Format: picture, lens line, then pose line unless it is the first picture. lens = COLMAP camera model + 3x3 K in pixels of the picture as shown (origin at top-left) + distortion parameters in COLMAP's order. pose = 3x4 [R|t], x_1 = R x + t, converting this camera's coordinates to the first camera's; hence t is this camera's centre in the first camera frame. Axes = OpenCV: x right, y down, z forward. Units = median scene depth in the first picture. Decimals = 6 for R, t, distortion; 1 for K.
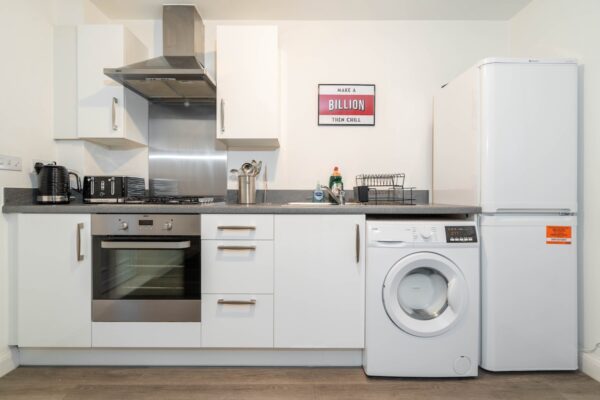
lens RADIAL K [[276.3, 0, 292.3], [0, 276.3, 196.1], [0, 0, 1]] dist [-0.005581, 0.001947]
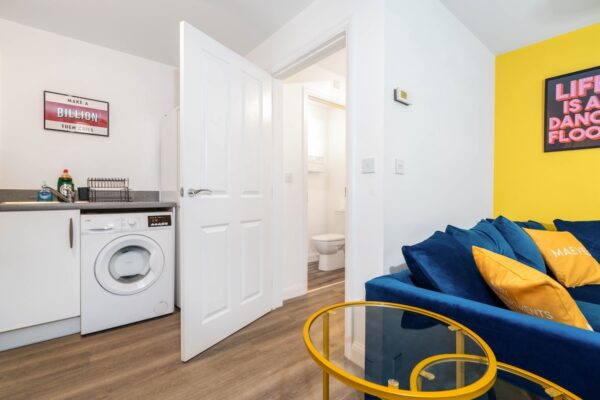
lens RADIAL K [[276.3, 0, 299.2], [0, 276.3, 198.0], [0, 0, 1]] dist [-0.005581, 0.001947]
pose [[0.761390, -0.005238, 0.648273, 0.184977], [0.001288, 0.999978, 0.006568, 0.004354], [-0.648293, -0.004166, 0.761380, -0.541941]]
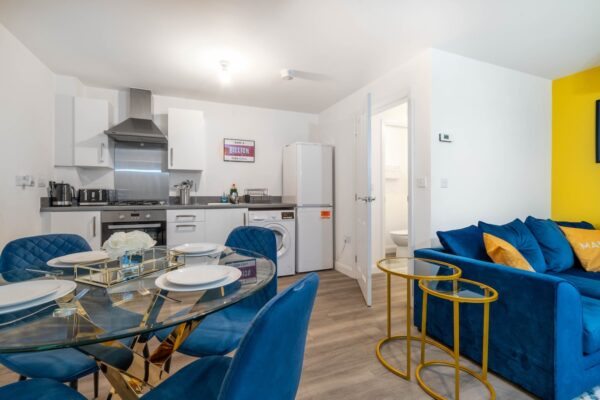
lens RADIAL K [[276.3, 0, 300.9], [0, 276.3, 195.2], [0, 0, 1]] dist [-0.005581, 0.001947]
pose [[0.915464, -0.003017, 0.402390, -0.212979], [0.003873, 0.999992, -0.001314, -0.030055], [-0.402382, 0.002762, 0.915468, -1.062706]]
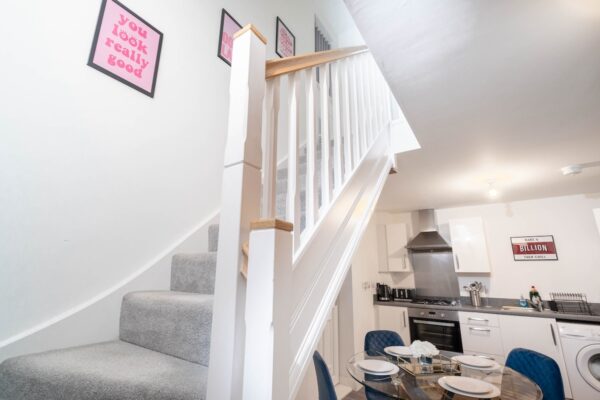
lens RADIAL K [[276.3, 0, 293.0], [0, 276.3, 197.4], [0, 0, 1]] dist [-0.005581, 0.001947]
pose [[0.829506, -0.134920, -0.541956, -0.088201], [-0.016946, 0.963855, -0.265889, -0.185382], [0.558240, 0.229740, 0.797237, -1.558352]]
